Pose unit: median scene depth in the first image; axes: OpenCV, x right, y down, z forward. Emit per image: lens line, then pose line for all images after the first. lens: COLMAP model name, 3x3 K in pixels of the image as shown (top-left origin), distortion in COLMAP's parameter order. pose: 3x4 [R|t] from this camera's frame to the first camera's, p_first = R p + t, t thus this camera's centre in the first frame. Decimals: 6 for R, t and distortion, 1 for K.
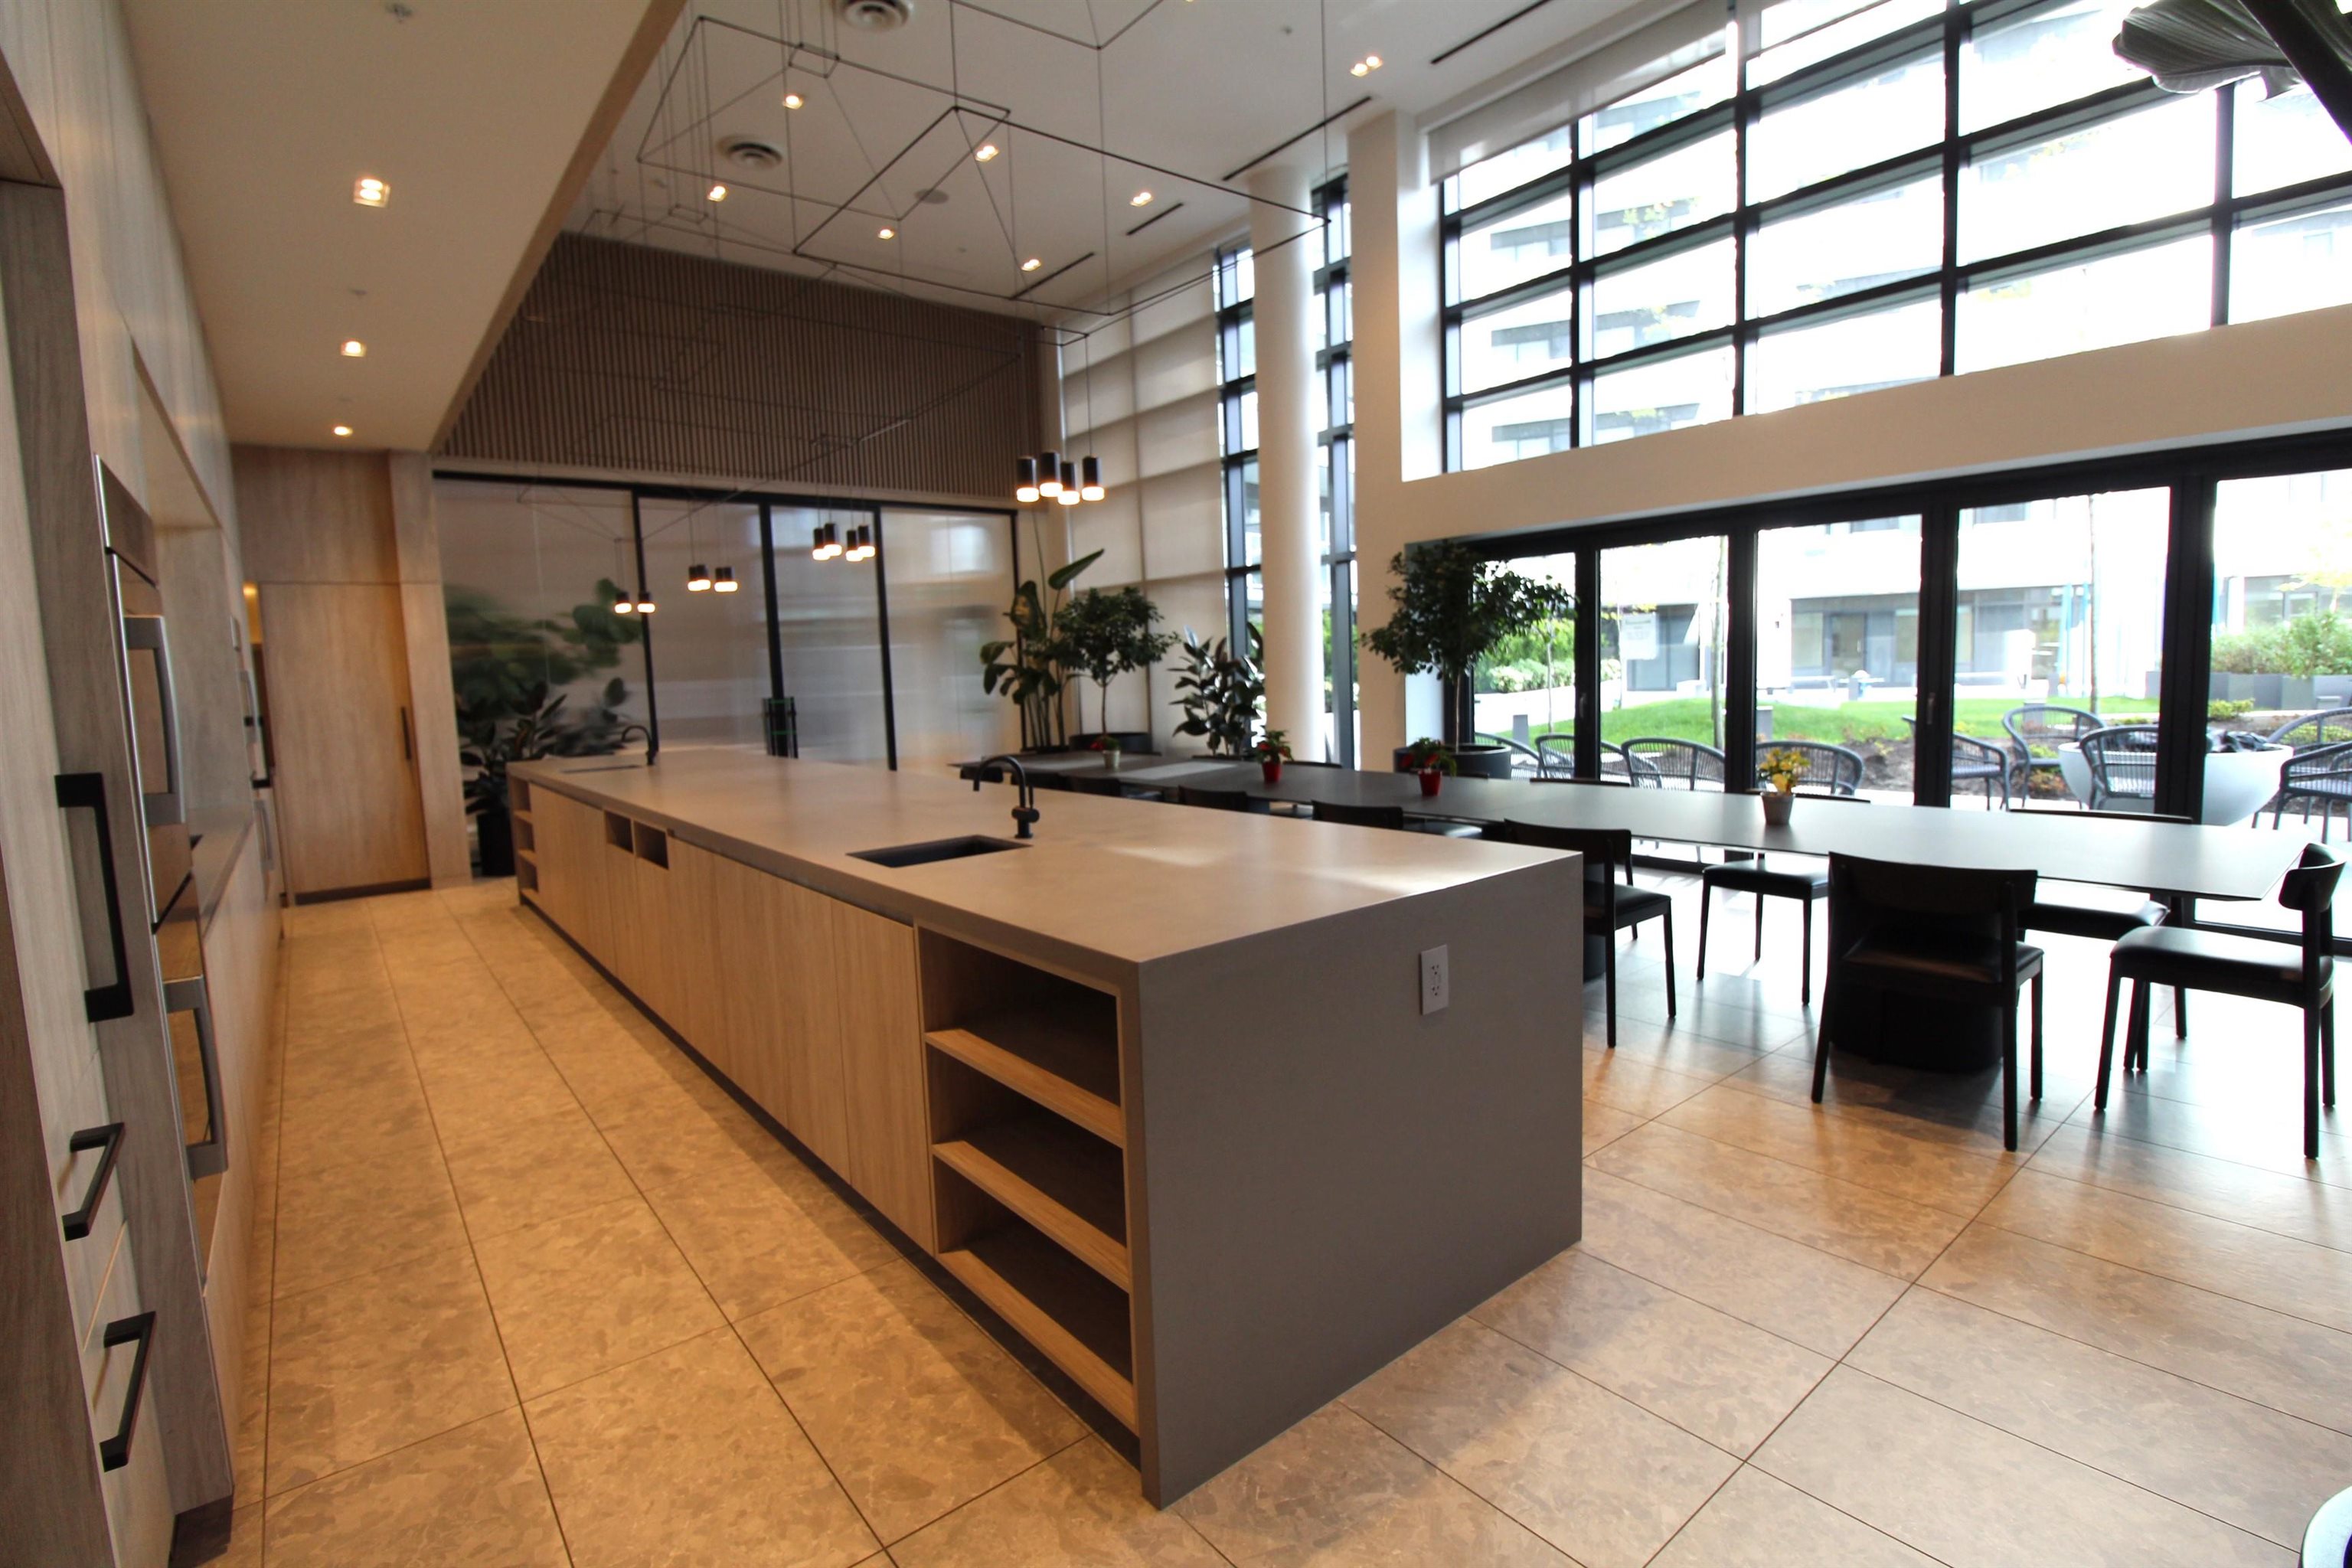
lens RADIAL K [[1098.5, 0, 1144.3], [0, 1098.5, 790.3], [0, 0, 1]] dist [-0.000684, -0.005294]
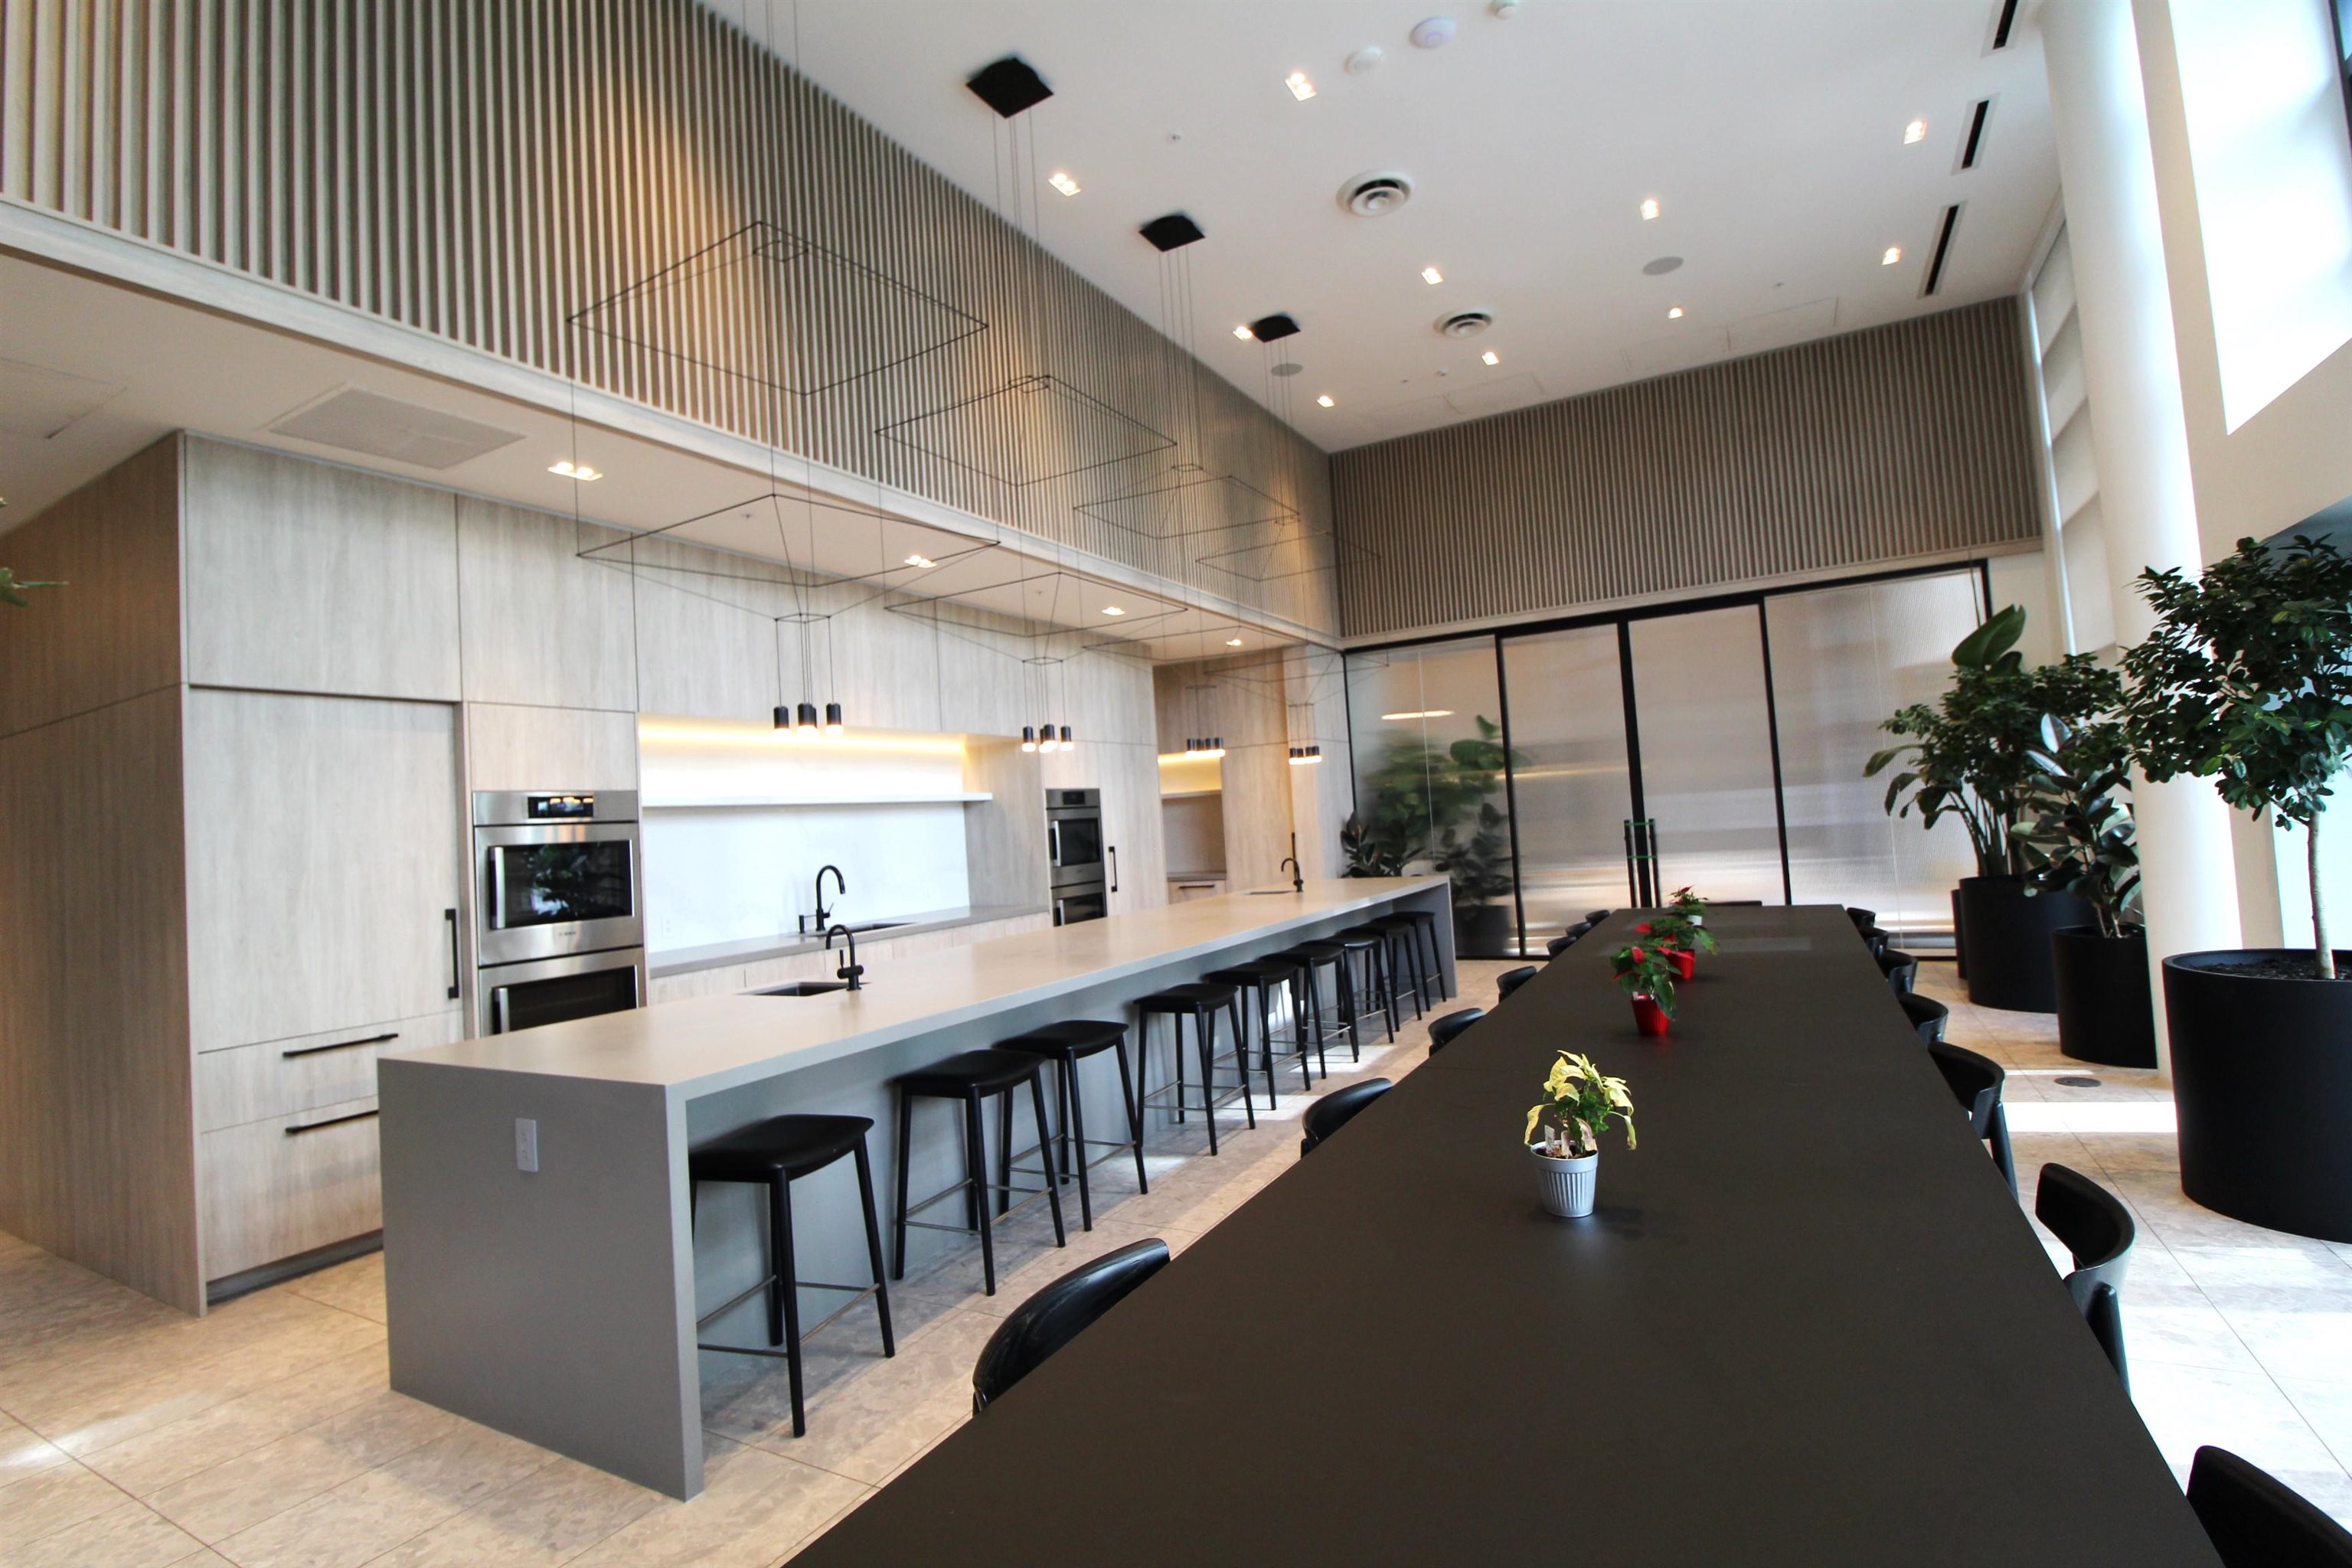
lens RADIAL K [[1098.5, 0, 1144.3], [0, 1098.5, 790.3], [0, 0, 1]] dist [-0.000684, -0.005294]
pose [[0.374294, -0.014689, -0.927194, 0.514296], [-0.055884, 0.997700, -0.038366, -0.069239], [0.925625, 0.066176, 0.372612, 0.348260]]
